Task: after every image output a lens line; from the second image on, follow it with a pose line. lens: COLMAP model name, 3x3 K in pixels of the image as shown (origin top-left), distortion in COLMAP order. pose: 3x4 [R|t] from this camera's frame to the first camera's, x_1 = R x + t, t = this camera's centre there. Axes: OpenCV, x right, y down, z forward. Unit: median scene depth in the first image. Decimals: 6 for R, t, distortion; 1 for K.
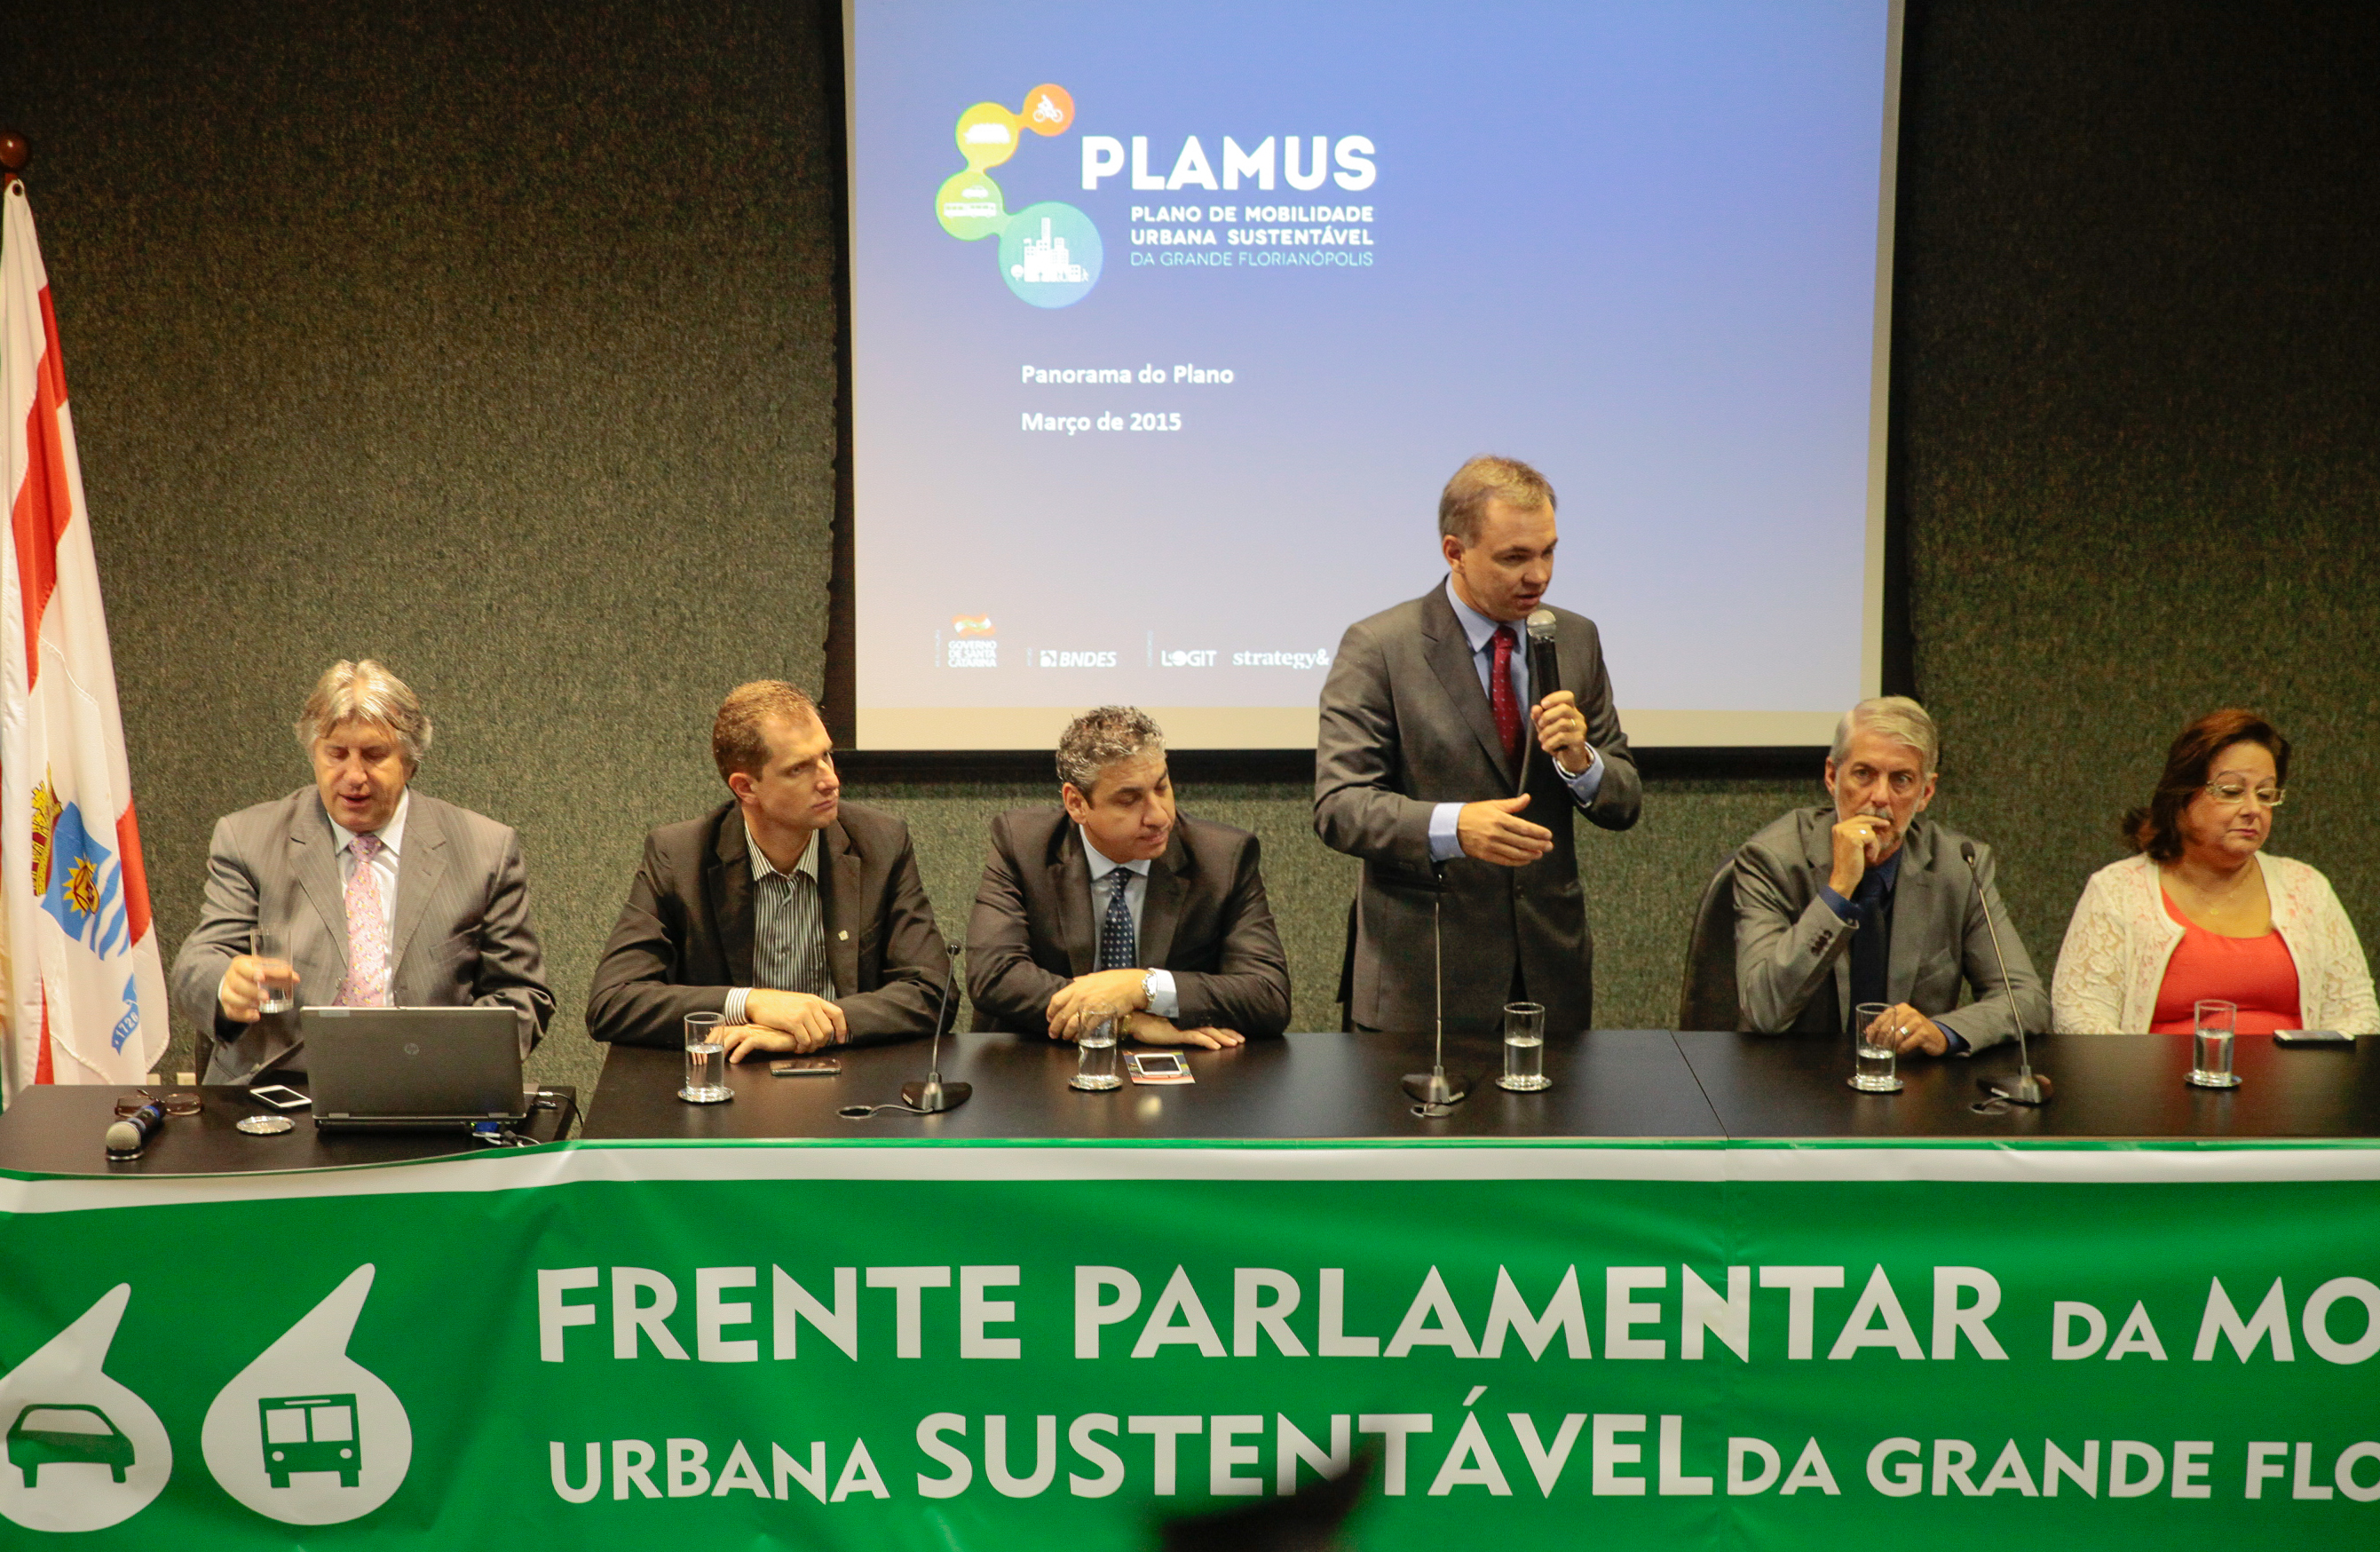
lens RADIAL K [[4665.2, 0, 1181.4], [0, 4665.2, 782.1], [0, 0, 1]] dist [0.198522, 0.000000]
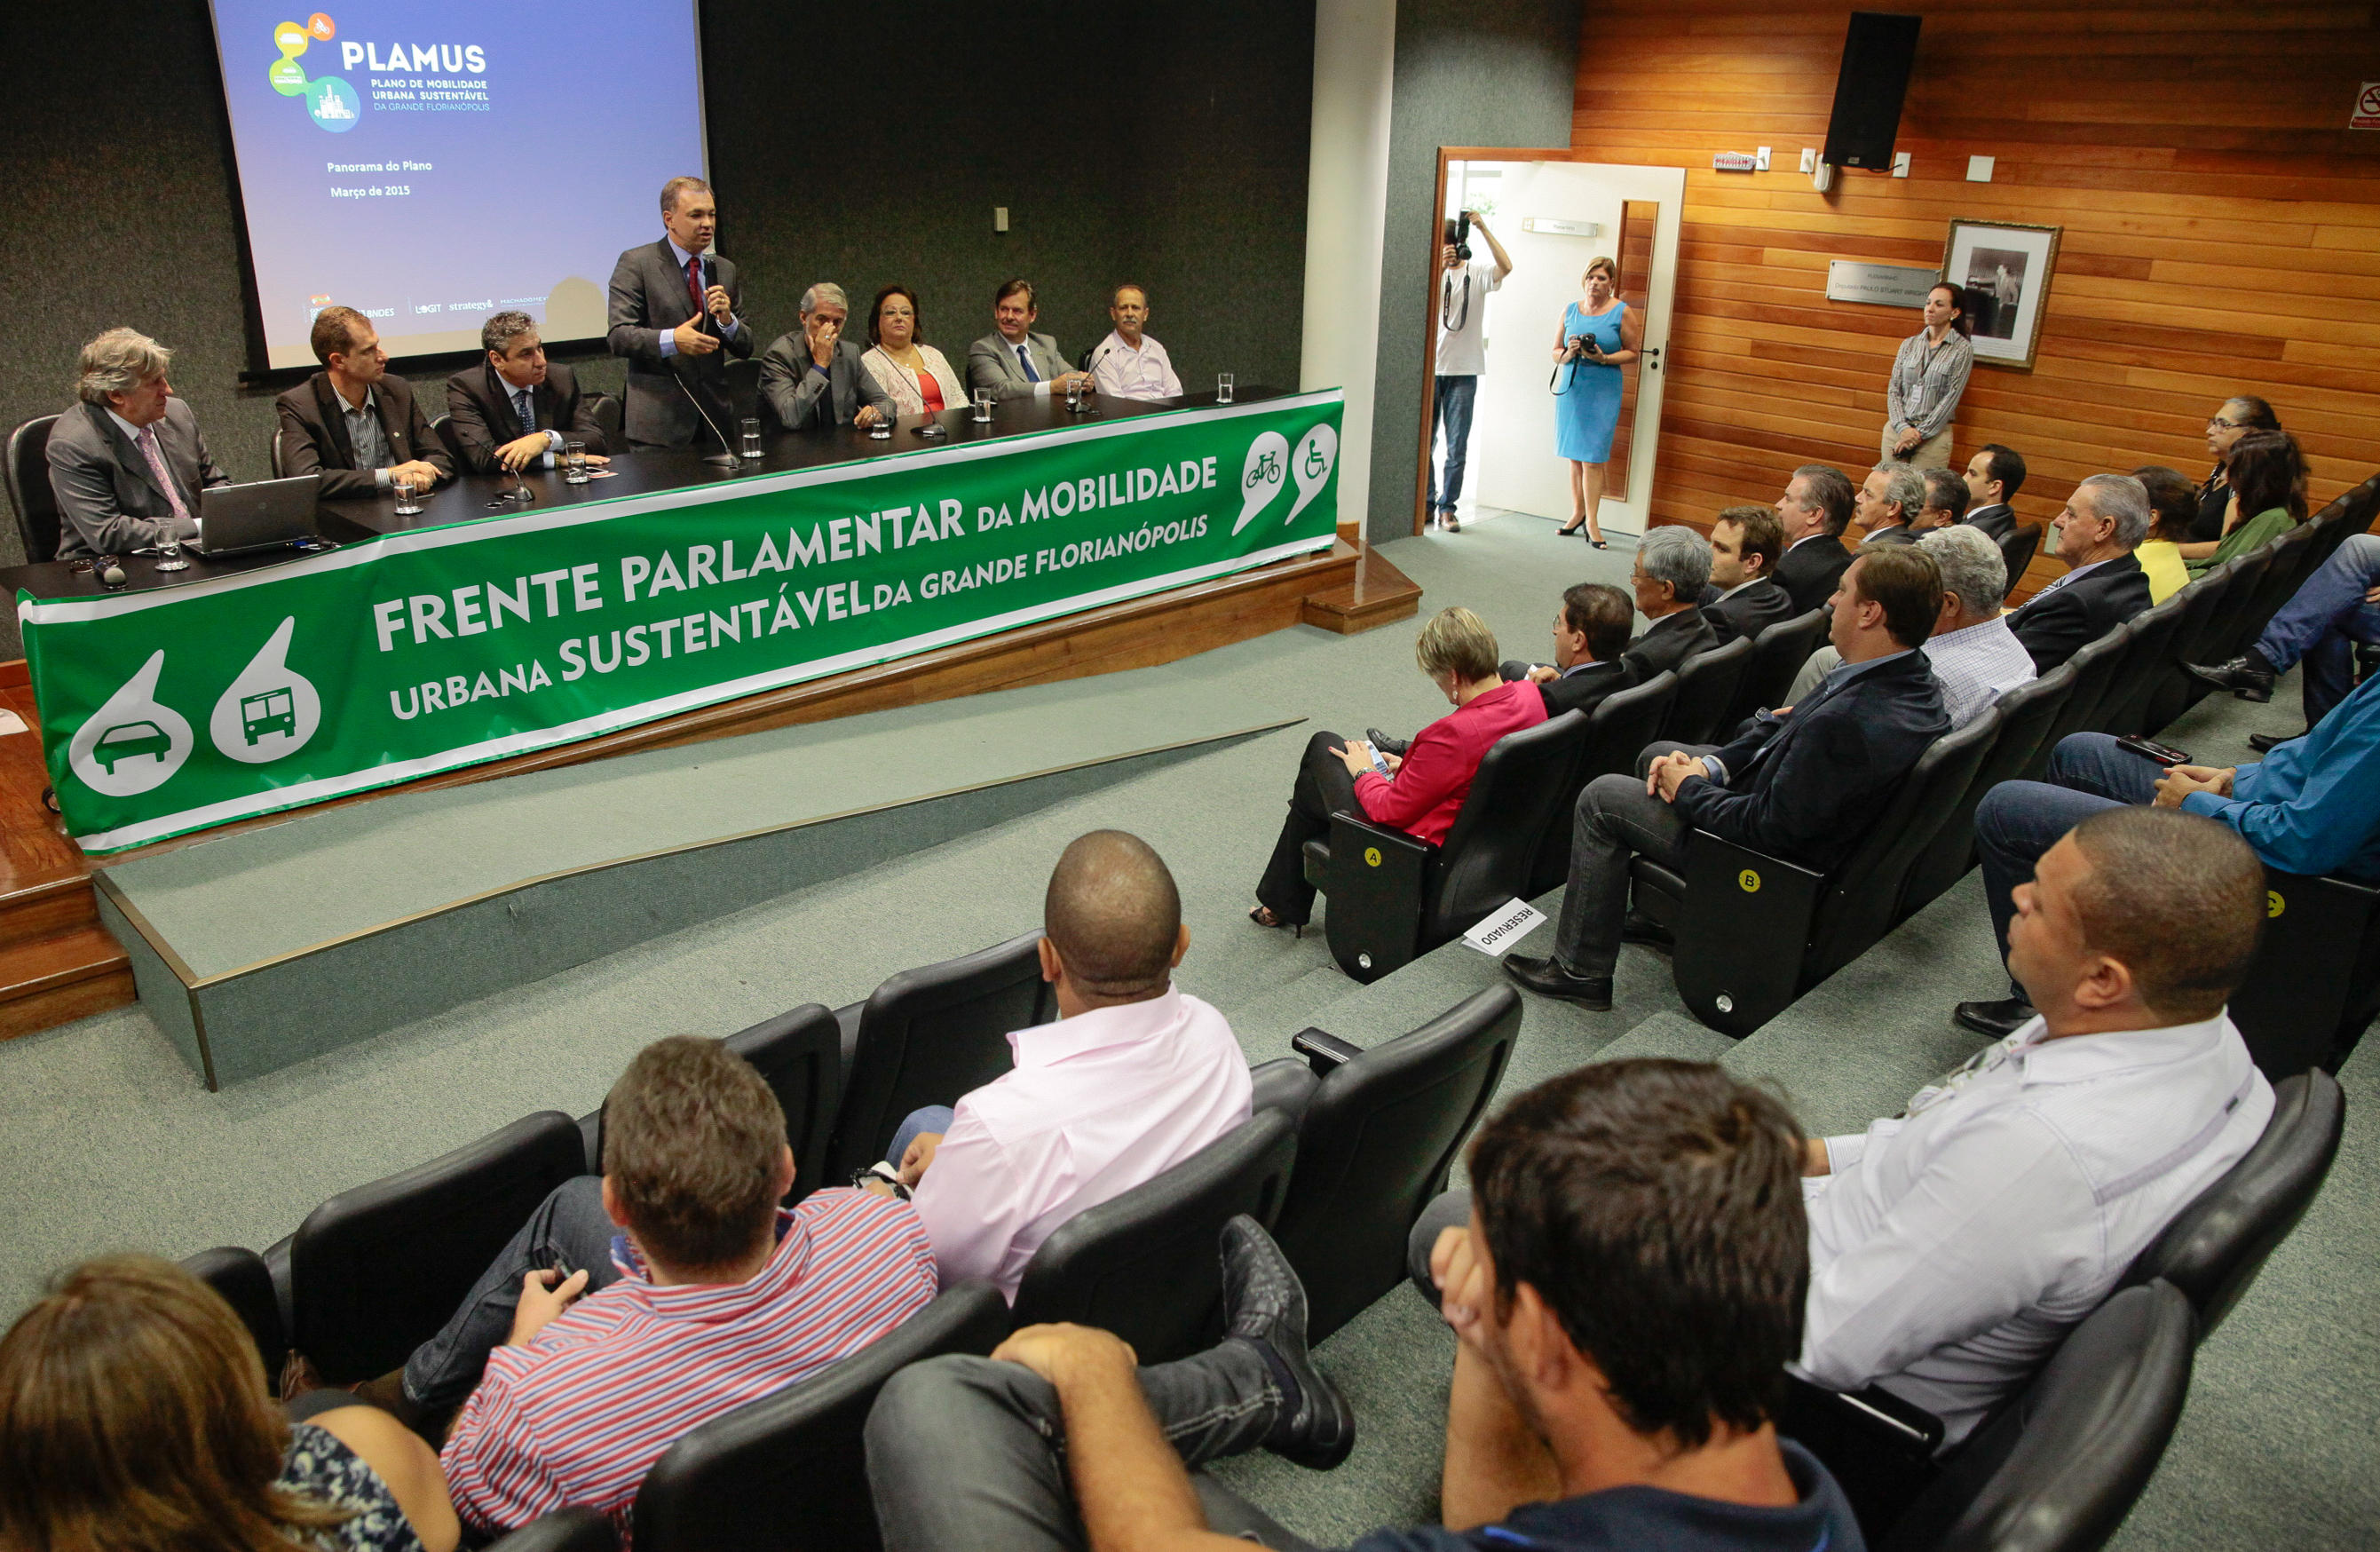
lens RADIAL K [[1701.8, 0, 1172.2], [0, 1701.8, 788.3], [0, 0, 1]] dist [-0.108019, 0.081024]
pose [[0.717849, -0.248836, 0.650210, -0.361576], [0.114445, 0.963415, 0.242349, 0.046805], [-0.686728, -0.099557, 0.720065, 0.262982]]
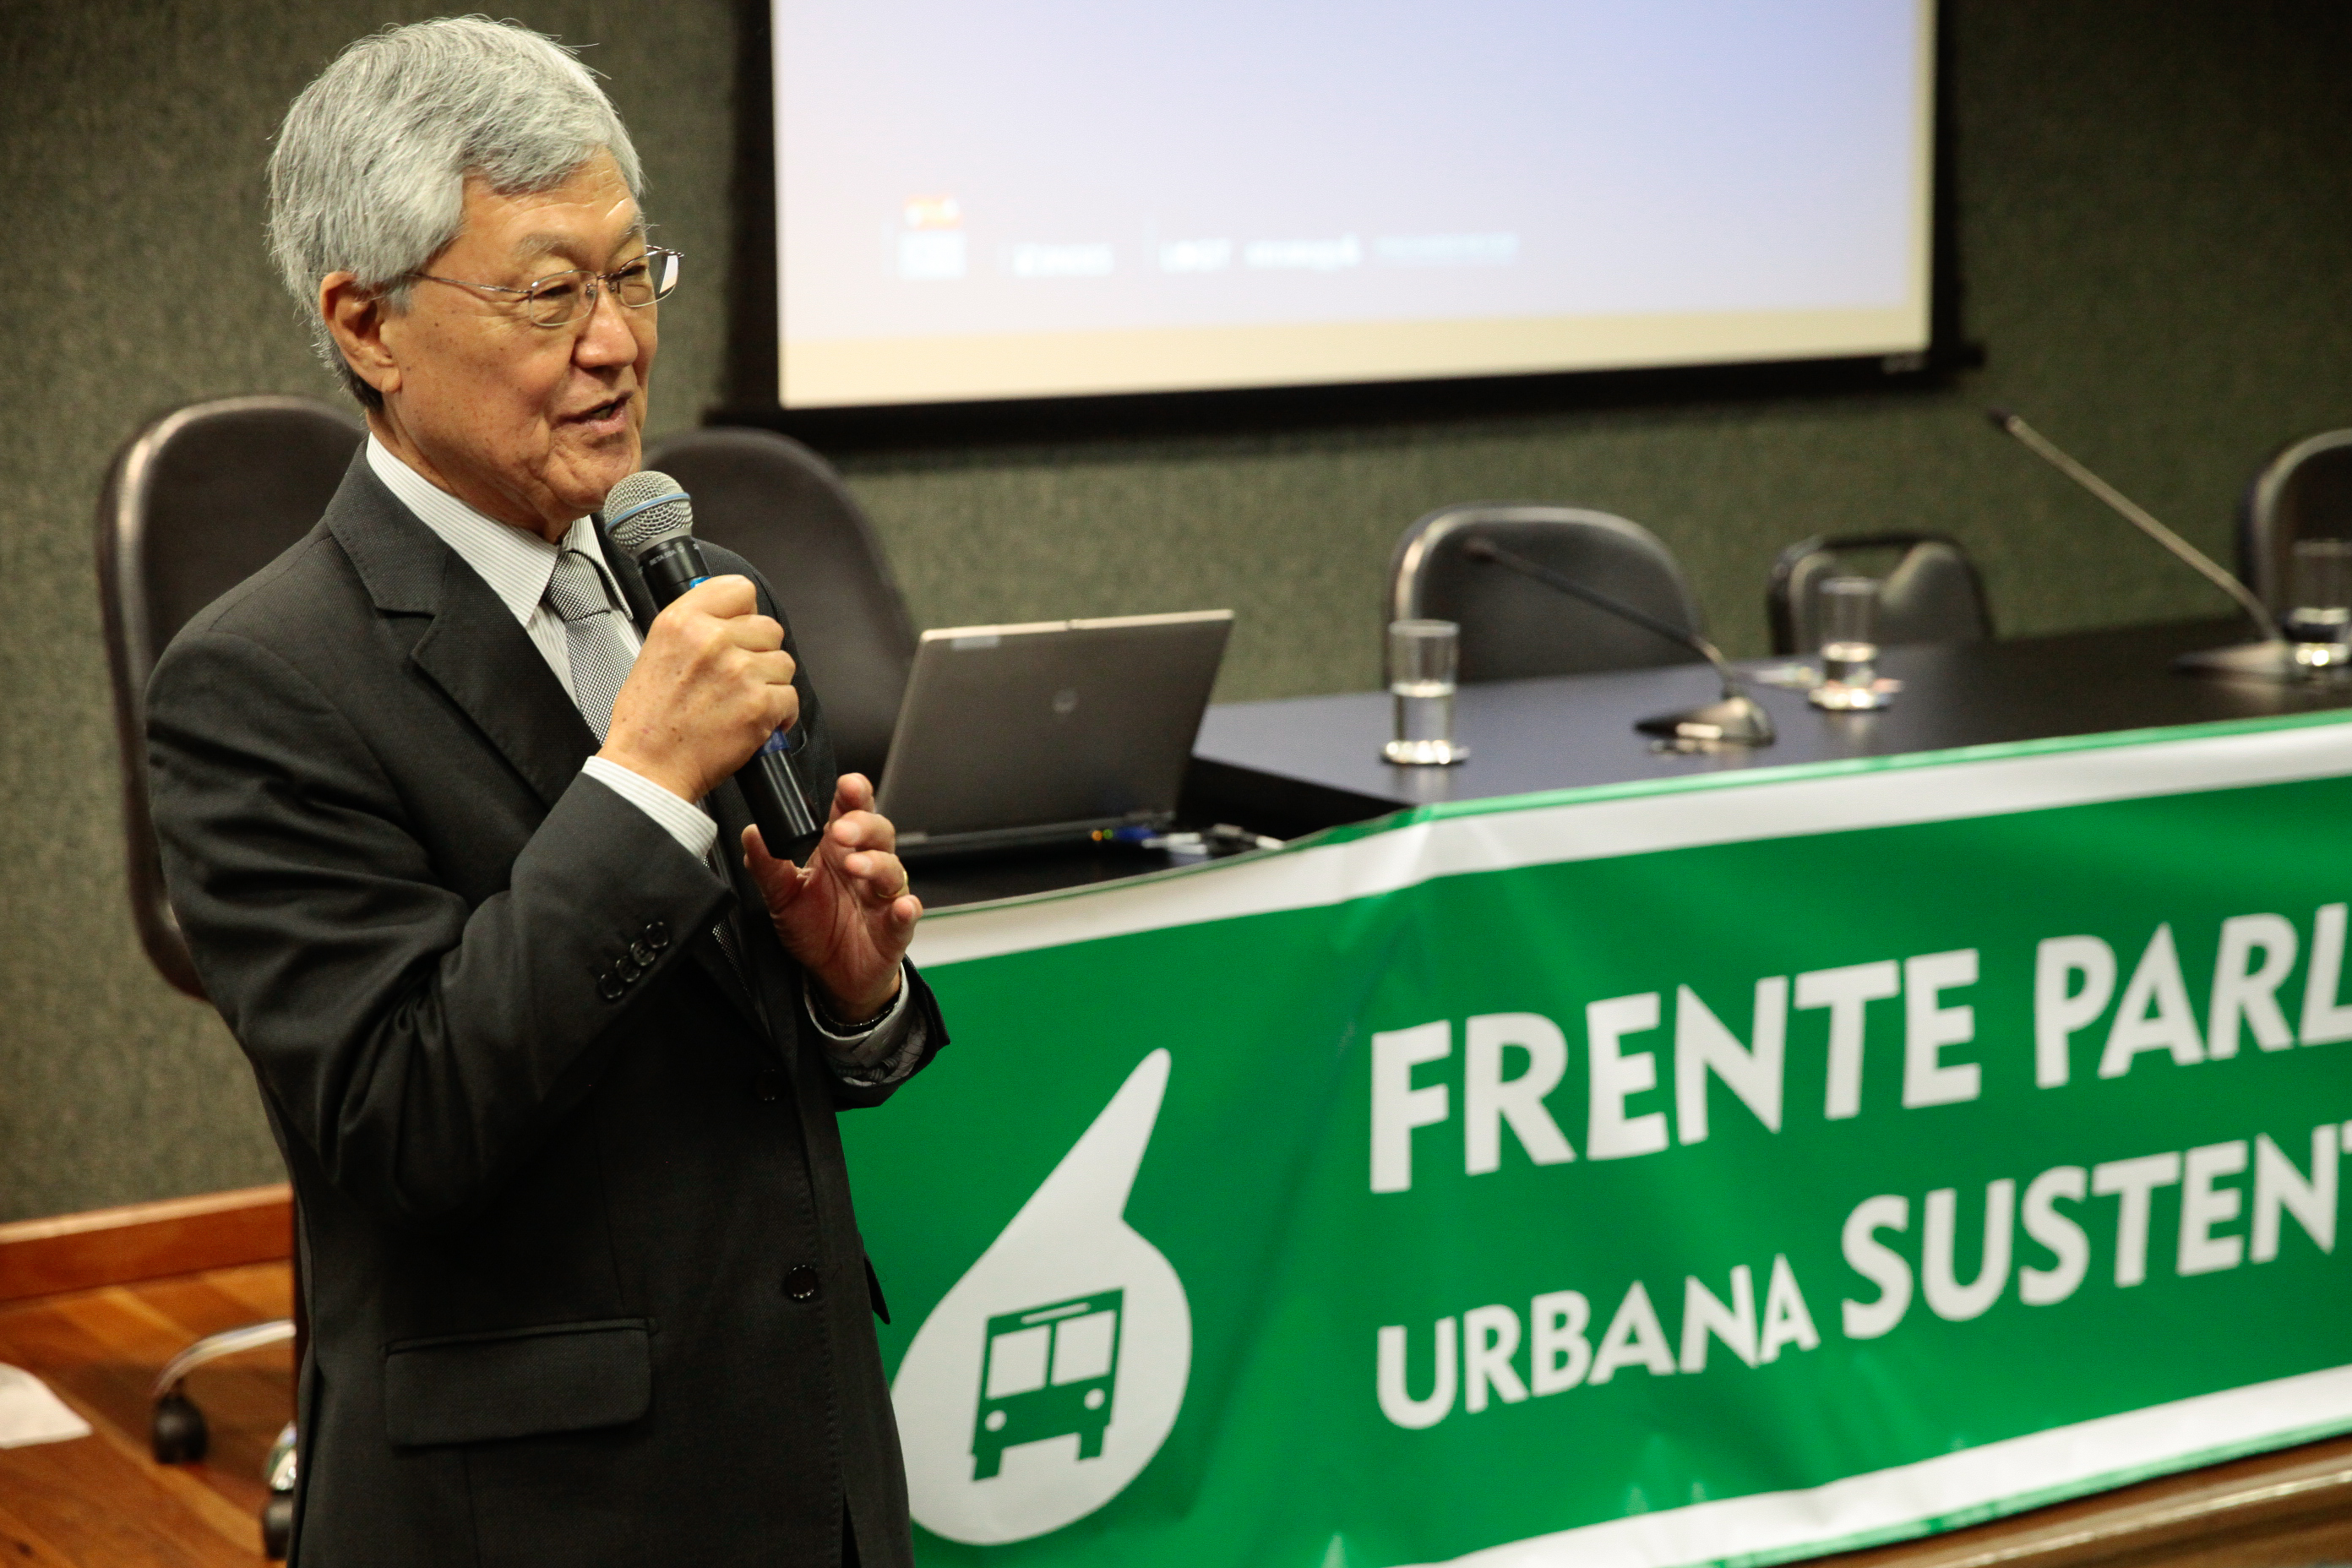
lens RADIAL K [[4423.8, 0, 1189.1], [0, 4423.8, 747.6], [0, 0, 1]] dist [0.229814, 0.000000]
pose [[0.848536, -0.081547, 0.522816, -0.439619], [0.107862, 0.993964, -0.020026, 0.075263], [-0.518027, 0.073385, 0.852210, 0.524010]]
